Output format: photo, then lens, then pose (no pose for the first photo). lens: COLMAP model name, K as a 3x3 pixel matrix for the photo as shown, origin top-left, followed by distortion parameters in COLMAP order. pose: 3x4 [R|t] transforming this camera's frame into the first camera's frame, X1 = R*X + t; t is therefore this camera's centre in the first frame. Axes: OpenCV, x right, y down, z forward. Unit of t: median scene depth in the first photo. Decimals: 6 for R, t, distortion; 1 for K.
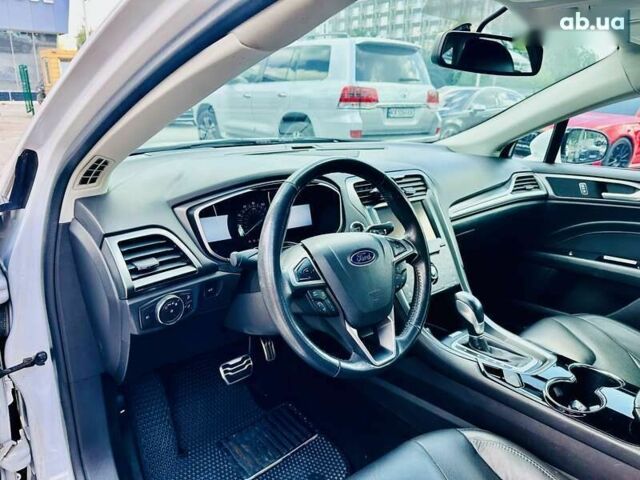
lens RADIAL K [[488.7, 0, 318.0], [0, 488.7, 225.9], [0, 0, 1]] dist [0.005958, -0.002740]
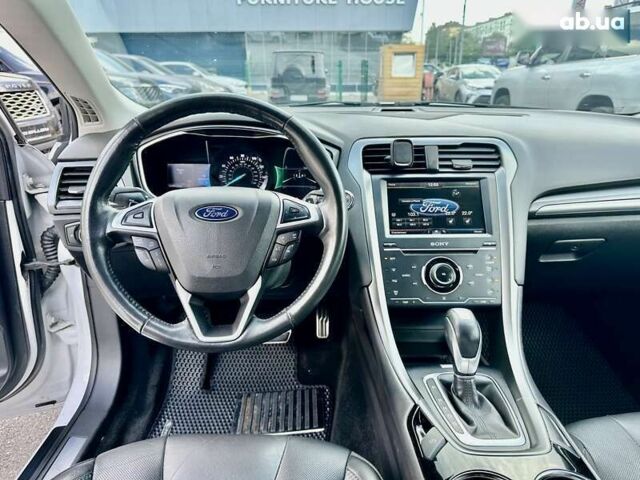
lens RADIAL K [[488.7, 0, 318.0], [0, 488.7, 225.9], [0, 0, 1]] dist [0.005958, -0.002740]
pose [[0.765883, 0.154489, -0.624145, 0.470317], [-0.149803, 0.986866, 0.060449, 0.006489], [0.625286, 0.047202, 0.778967, 0.300705]]
